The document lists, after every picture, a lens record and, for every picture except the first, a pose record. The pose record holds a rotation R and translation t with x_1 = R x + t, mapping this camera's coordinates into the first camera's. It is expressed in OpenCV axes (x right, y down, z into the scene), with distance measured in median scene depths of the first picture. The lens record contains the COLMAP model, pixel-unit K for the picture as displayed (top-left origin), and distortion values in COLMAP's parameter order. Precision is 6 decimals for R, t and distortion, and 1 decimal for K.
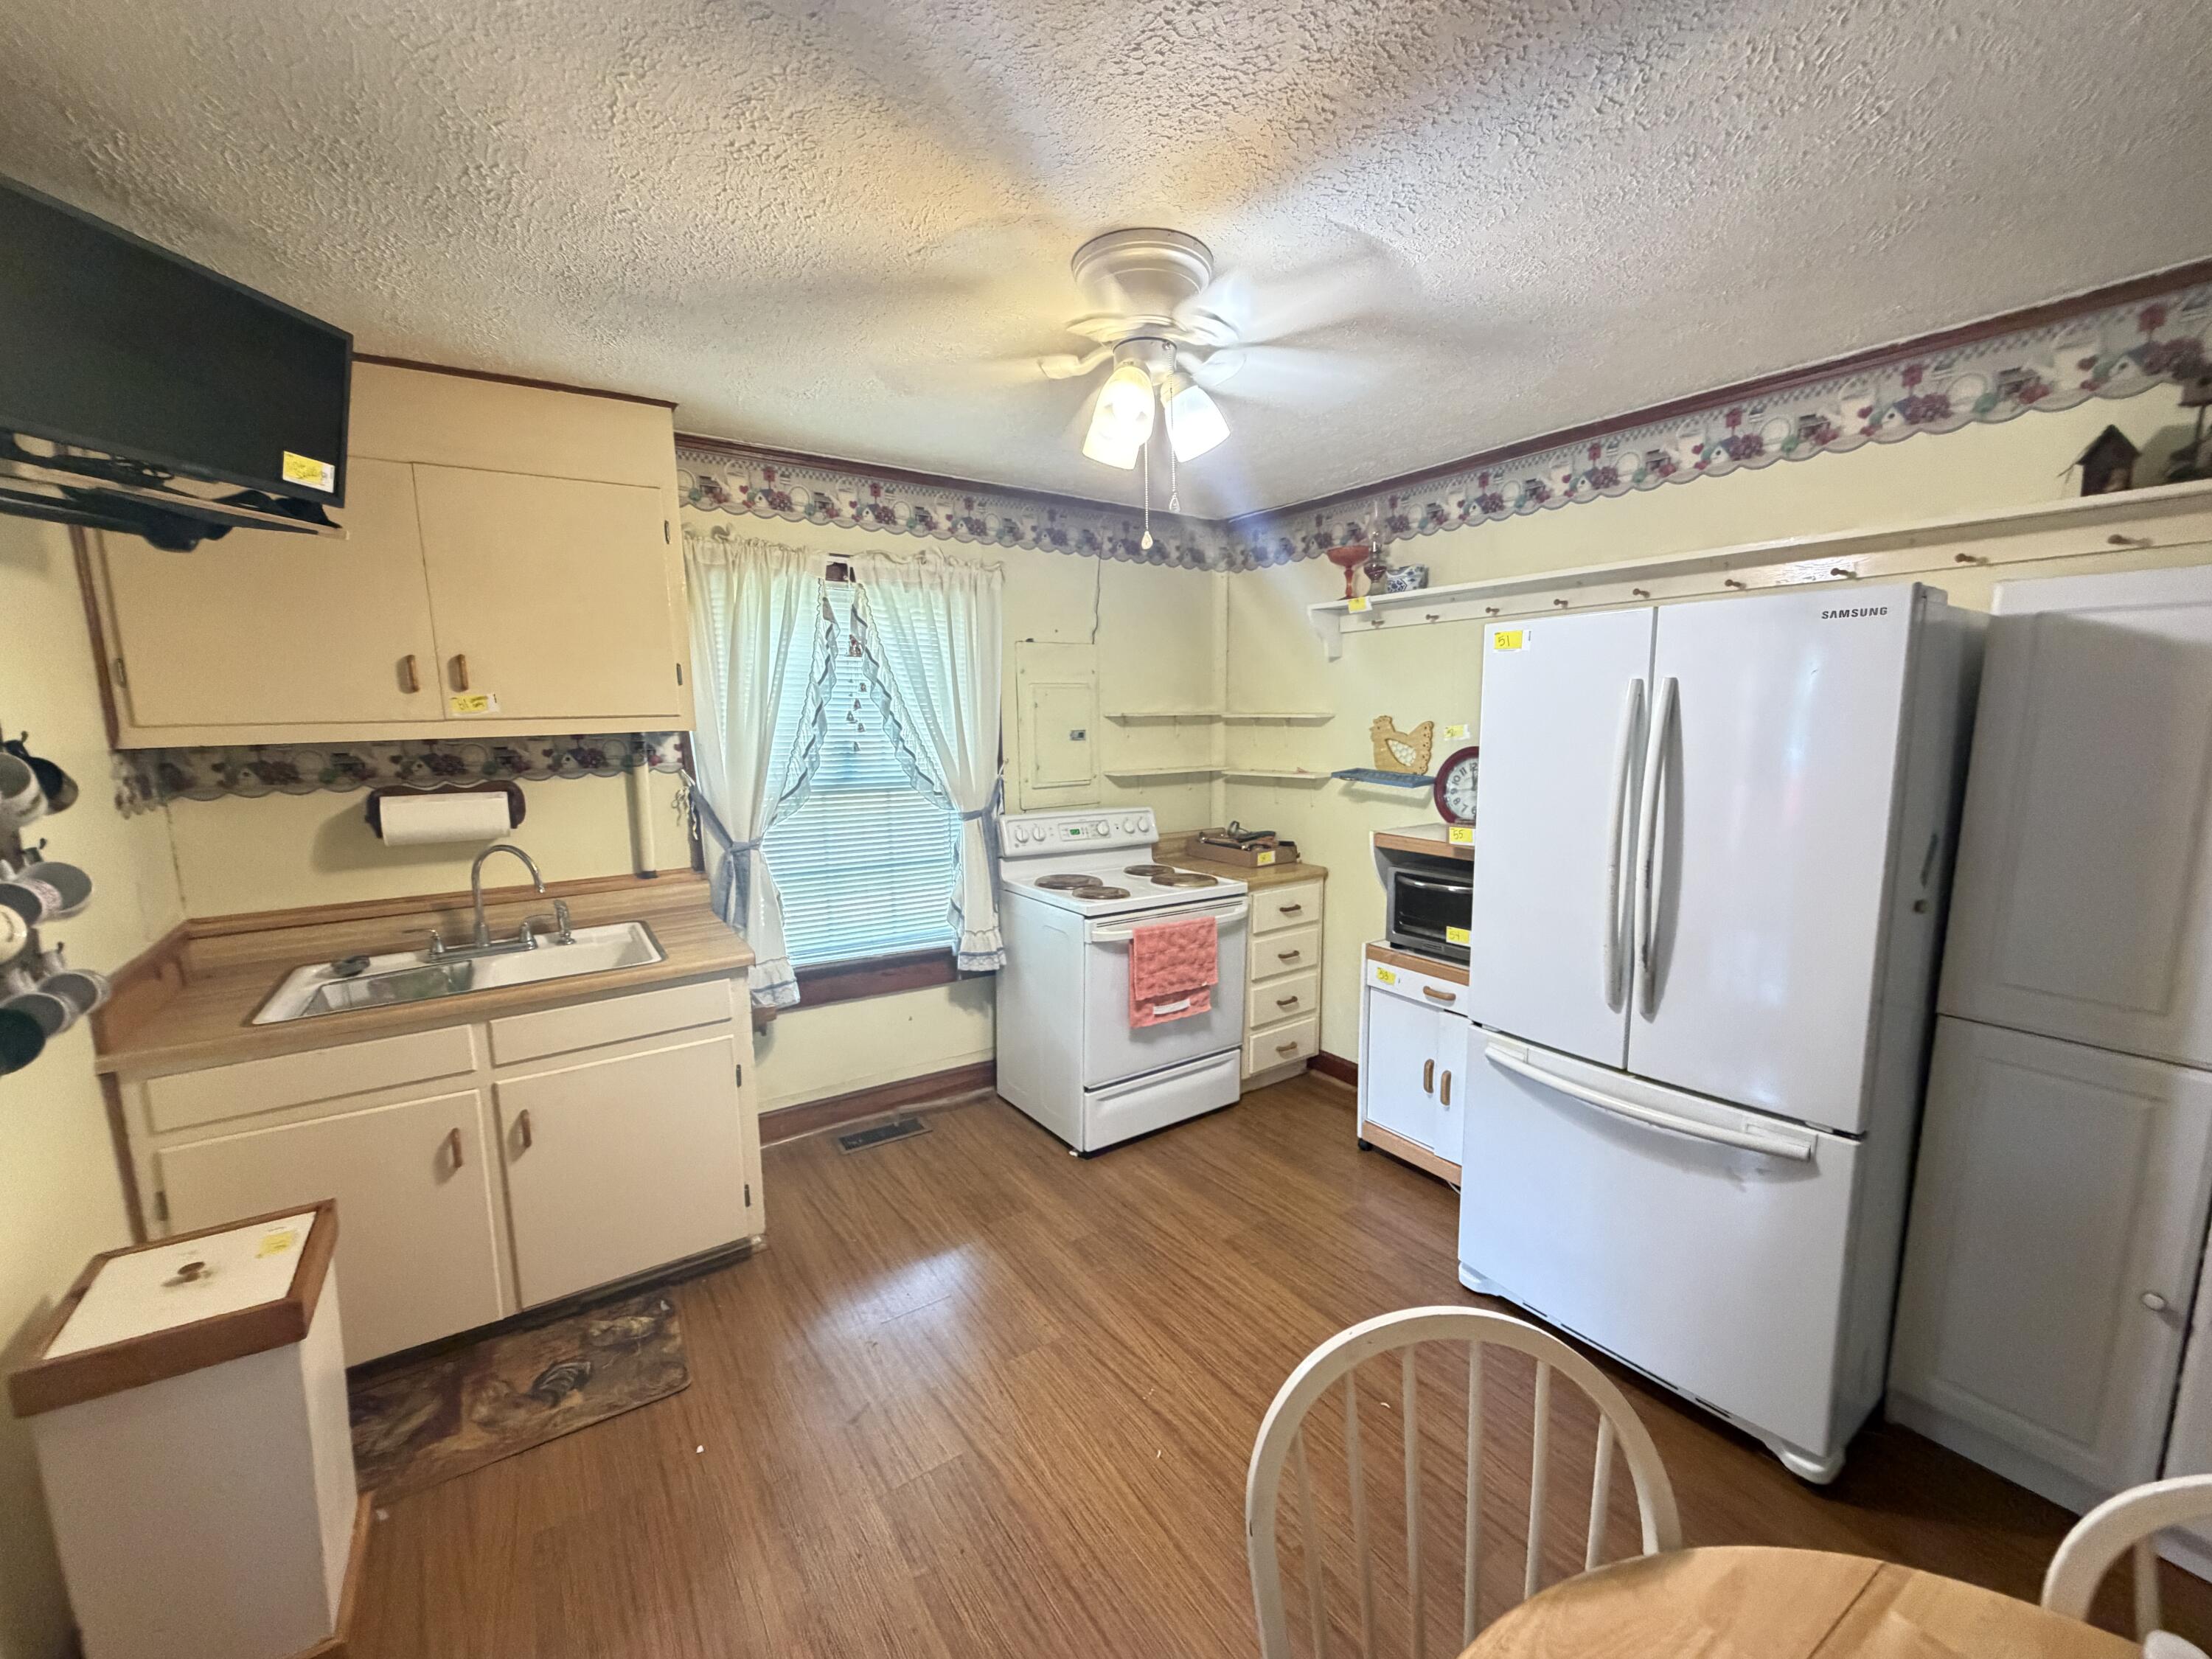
lens RADIAL K [[873.9, 0, 1106.0], [0, 873.9, 829.5], [0, 0, 1]] dist [-0.001452, -0.000099]
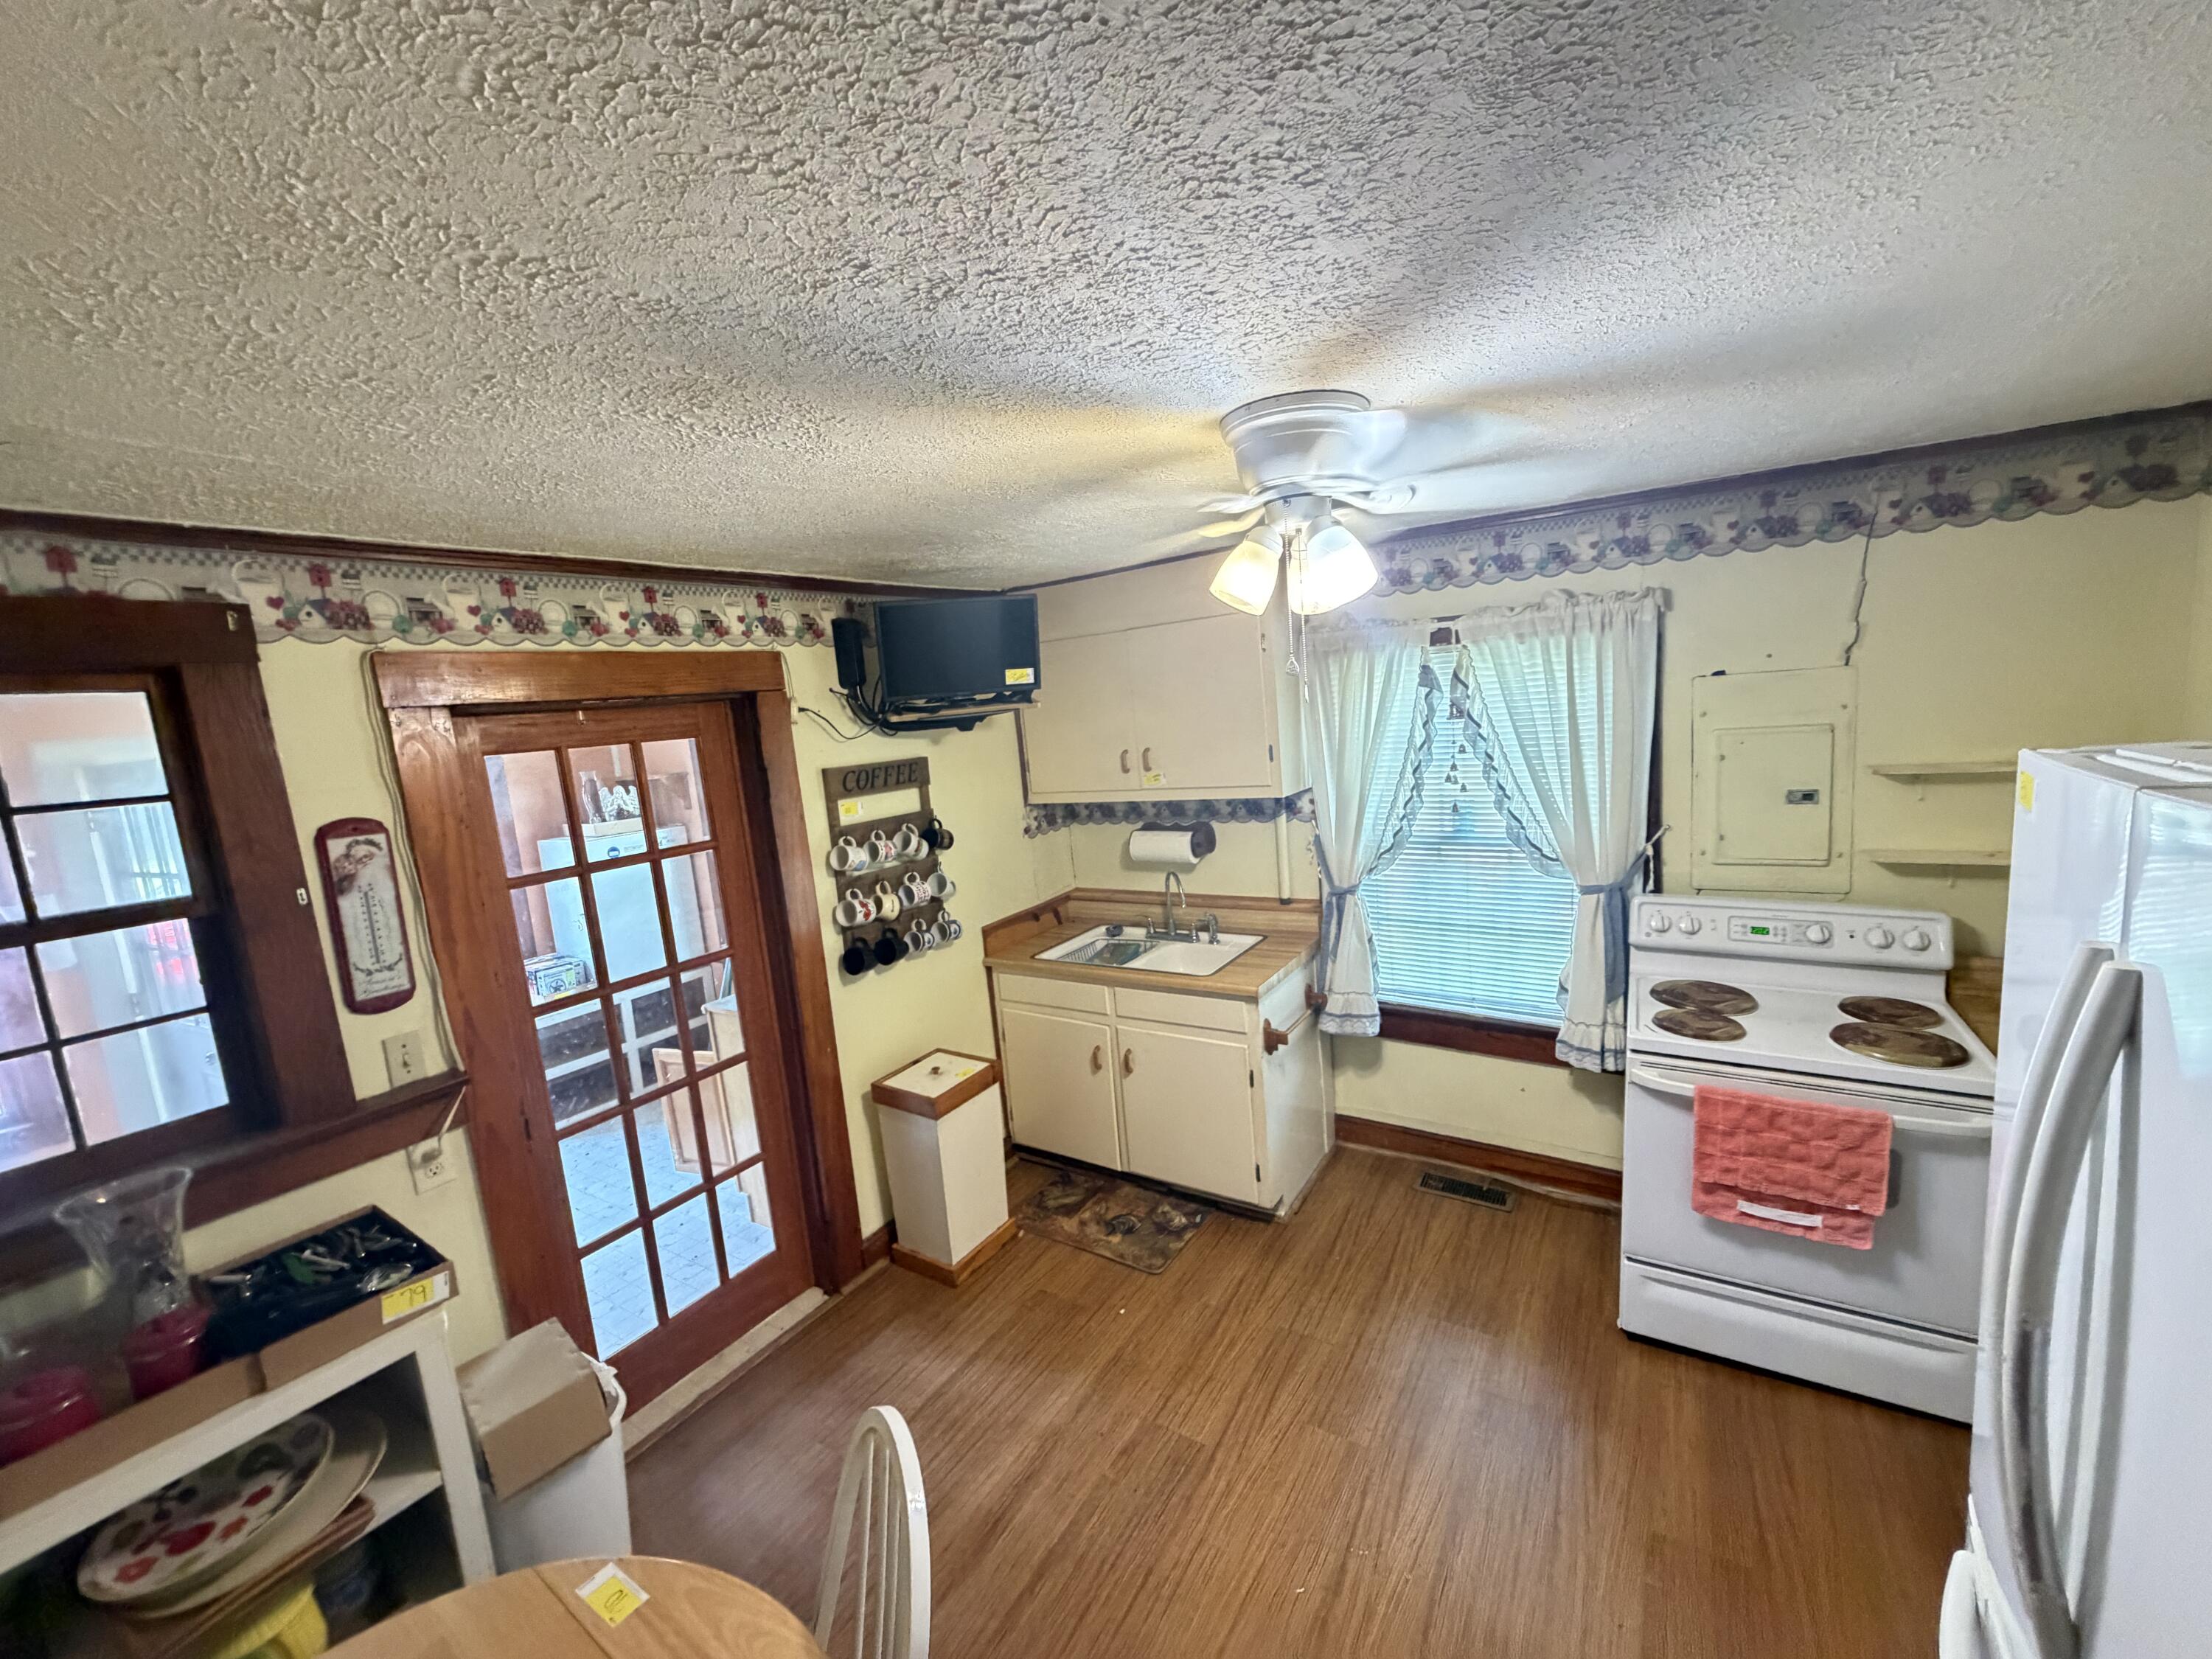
lens RADIAL K [[873.9, 0, 1106.0], [0, 873.9, 829.5], [0, 0, 1]] dist [-0.001452, -0.000099]
pose [[0.395699, 0.107603, -0.912055, 0.496803], [-0.048238, 0.994177, 0.096363, -0.153440], [0.917113, 0.005865, 0.398585, 0.240638]]
